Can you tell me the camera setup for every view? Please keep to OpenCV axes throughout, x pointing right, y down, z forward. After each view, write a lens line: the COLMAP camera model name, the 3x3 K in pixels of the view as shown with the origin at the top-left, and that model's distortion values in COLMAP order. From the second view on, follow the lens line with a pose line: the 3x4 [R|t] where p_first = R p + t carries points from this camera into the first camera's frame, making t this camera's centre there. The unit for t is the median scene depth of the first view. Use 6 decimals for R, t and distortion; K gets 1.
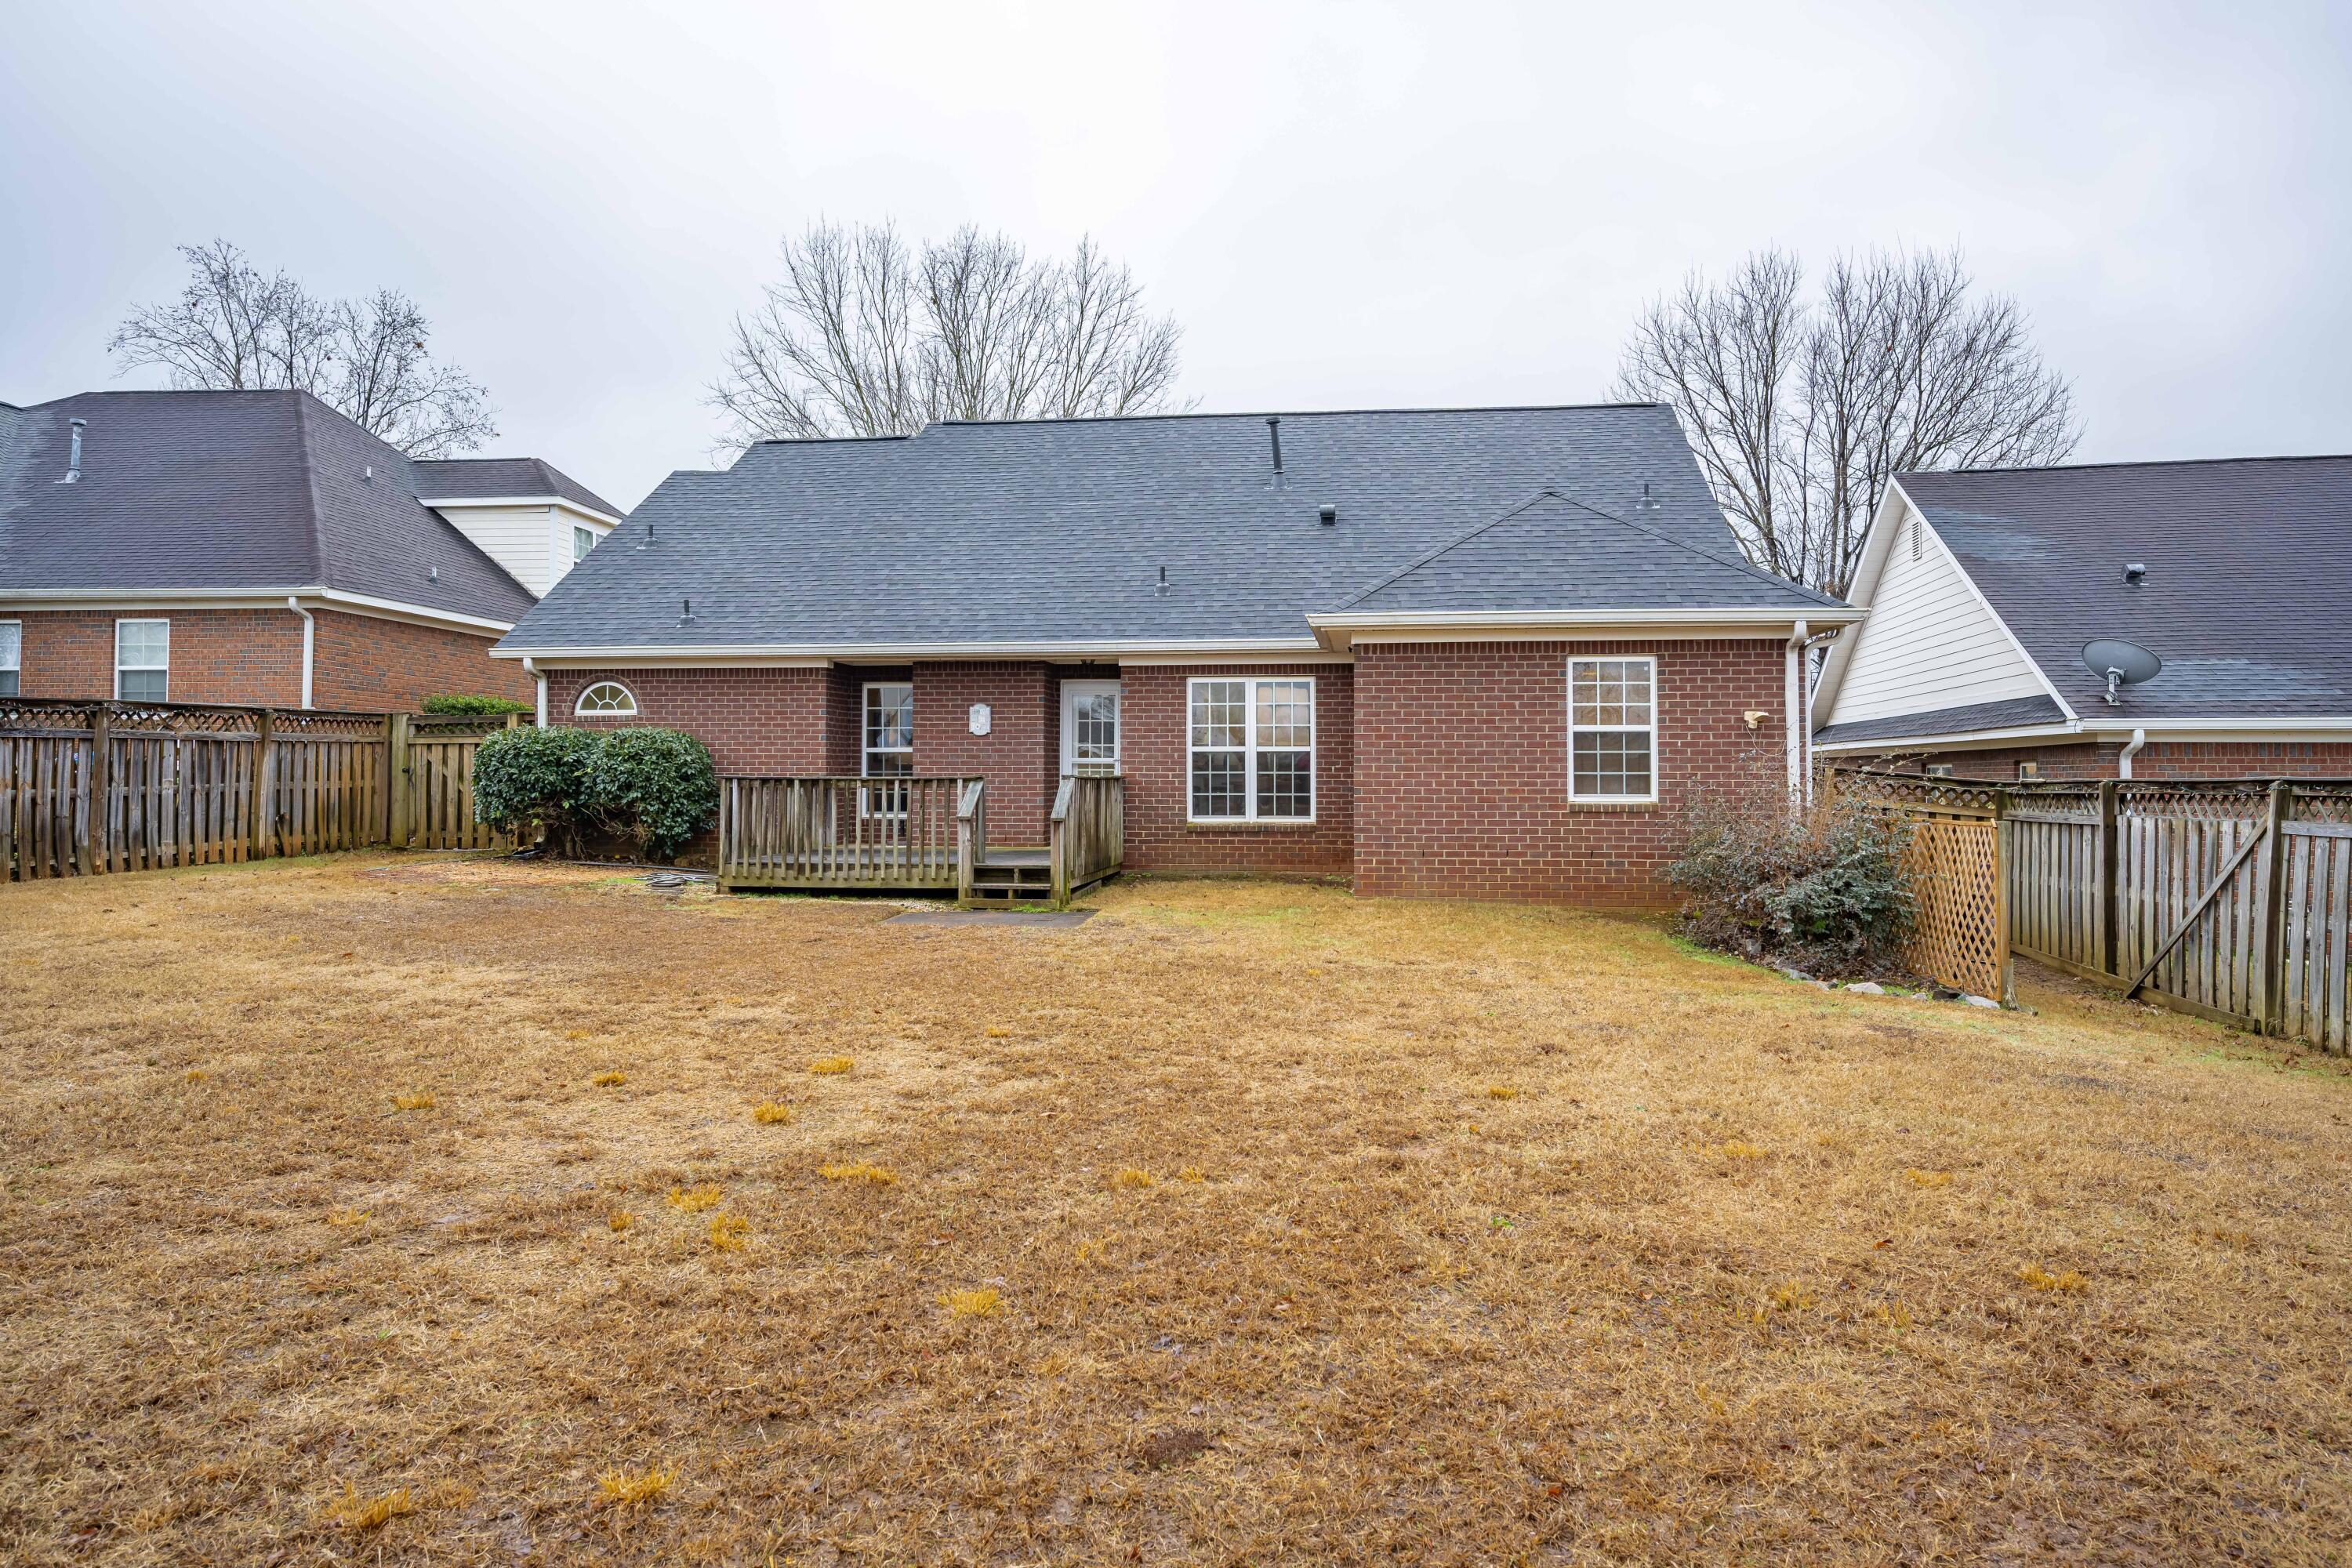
lens RADIAL K [[1481.2, 0, 1181.9], [0, 1481.2, 781.5], [0, 0, 1]] dist [-0.006326, 0.001061]
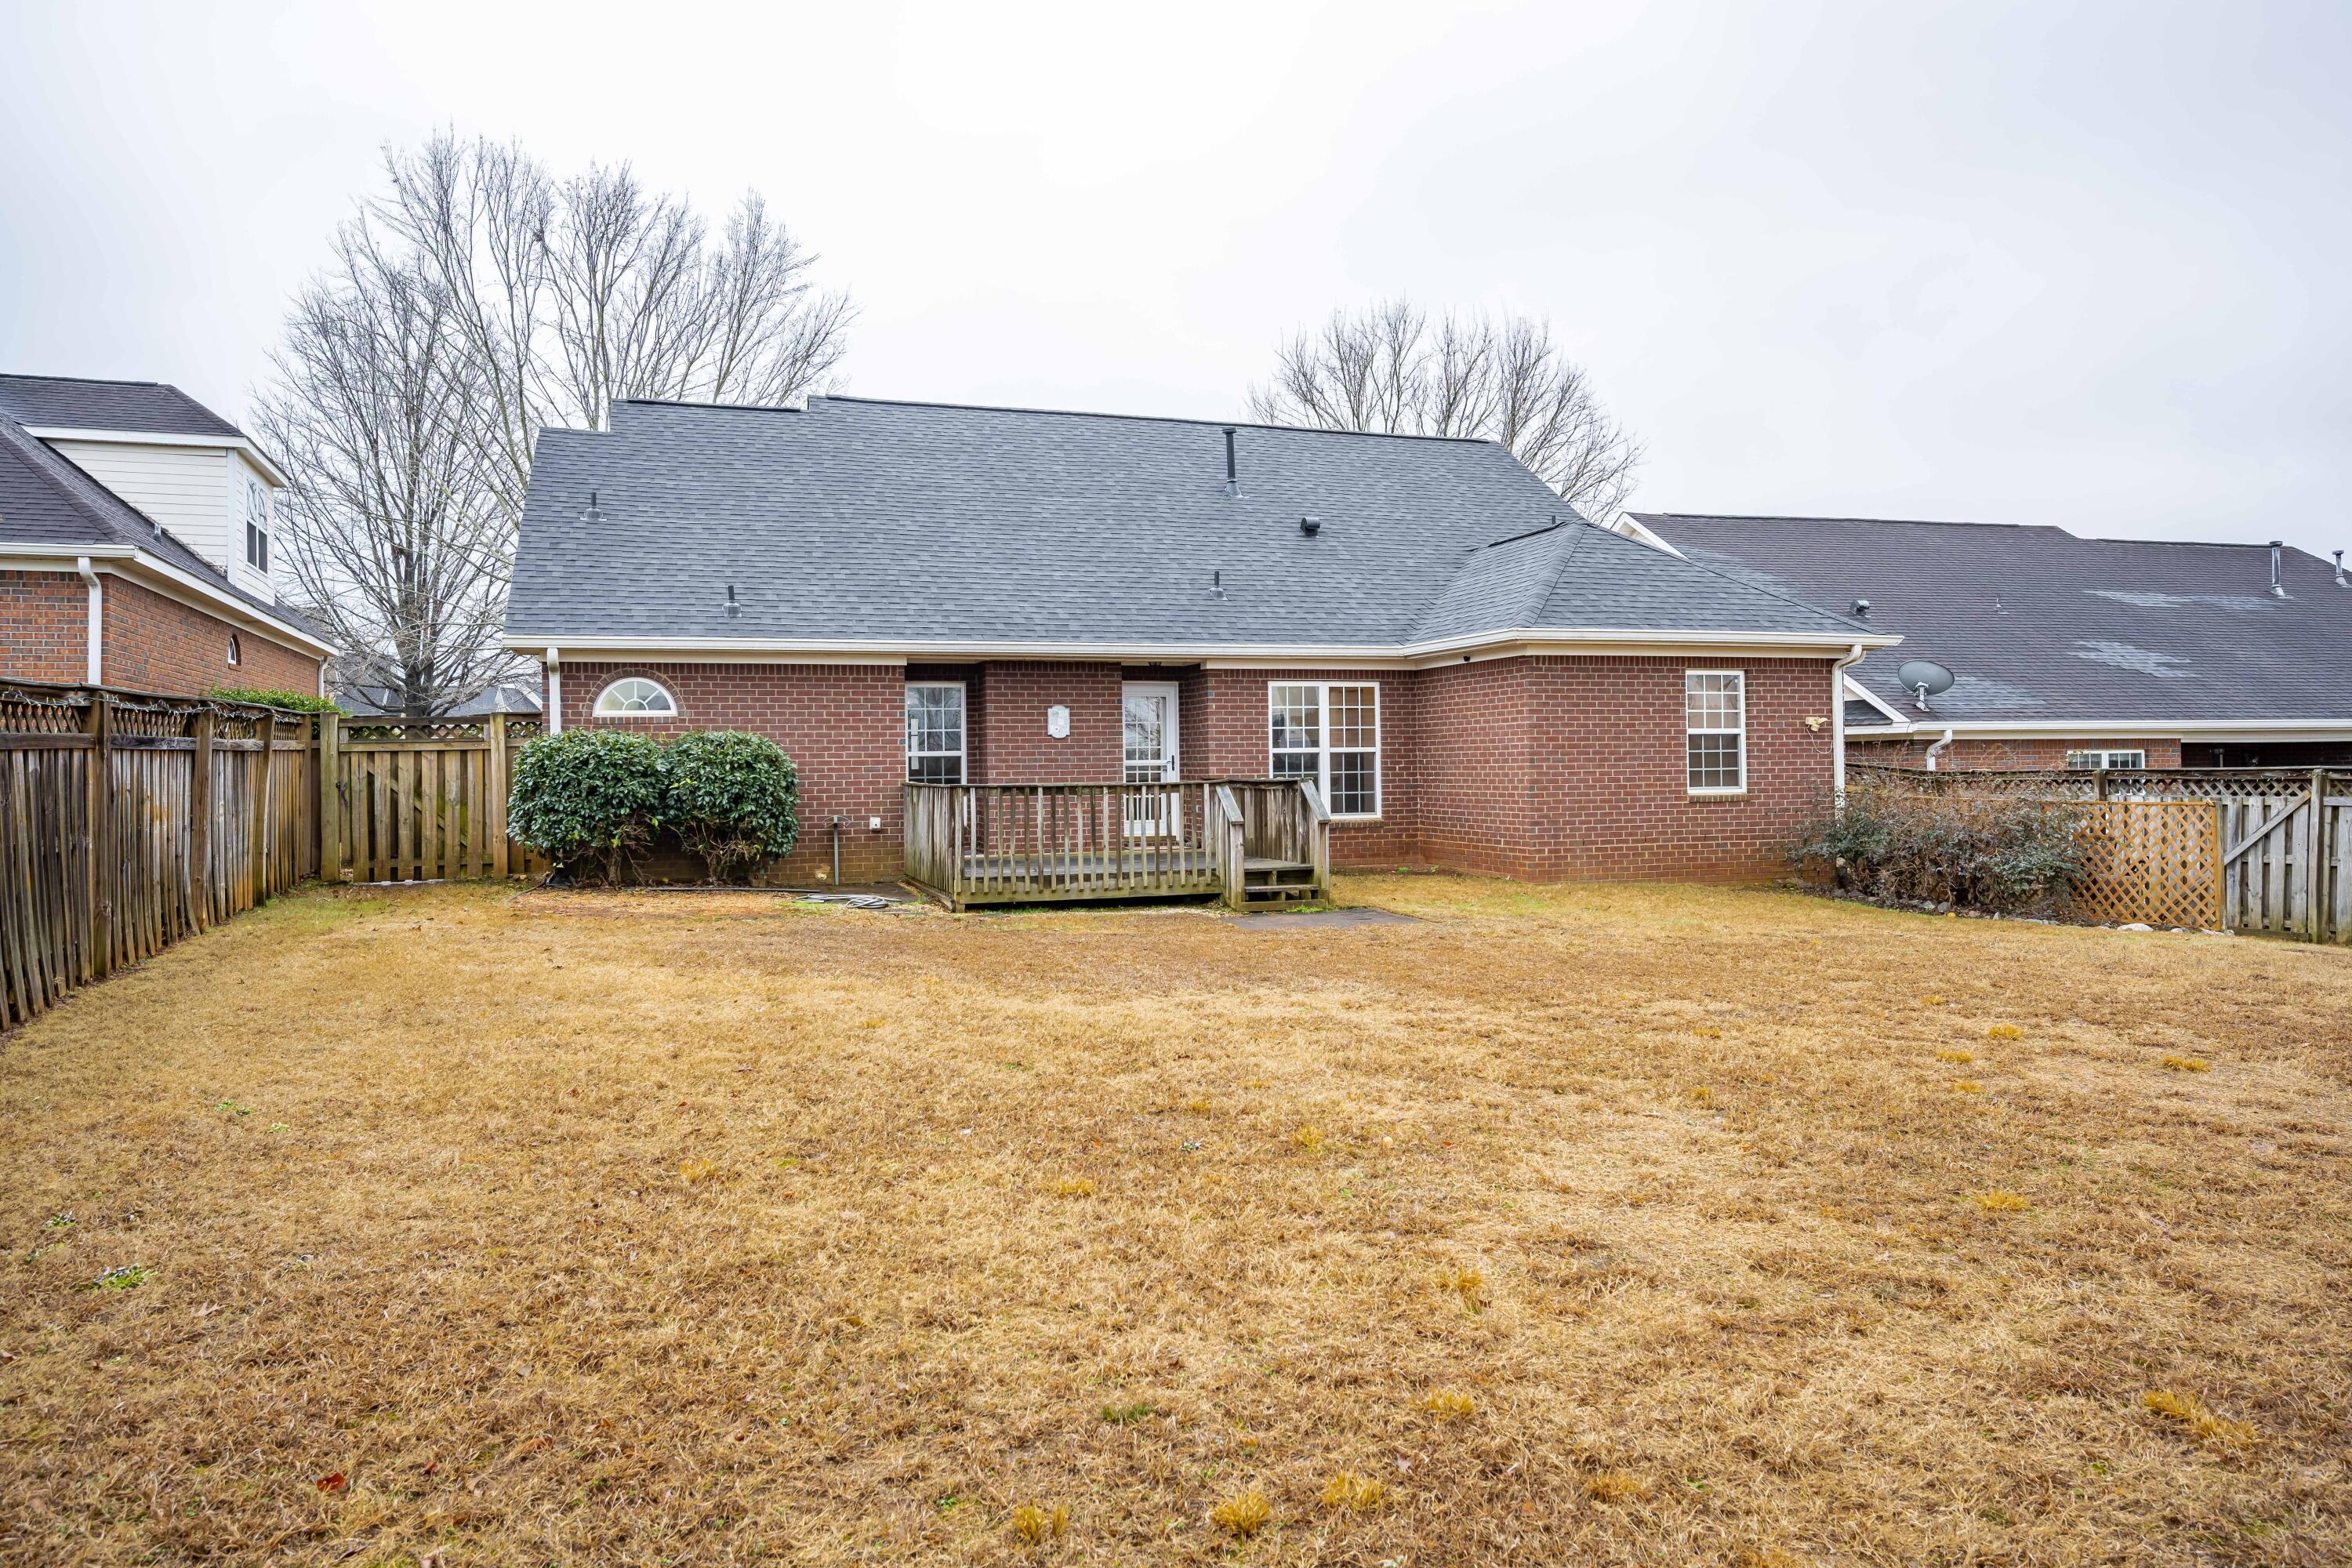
lens RADIAL K [[1481.2, 0, 1271.5], [0, 1481.2, 793.9], [0, 0, 1]] dist [-0.006326, 0.001061]
pose [[0.900838, -0.020784, 0.433657, -0.452224], [0.015639, 0.999759, 0.015428, -0.007739], [-0.433873, -0.007116, 0.900946, 0.070594]]
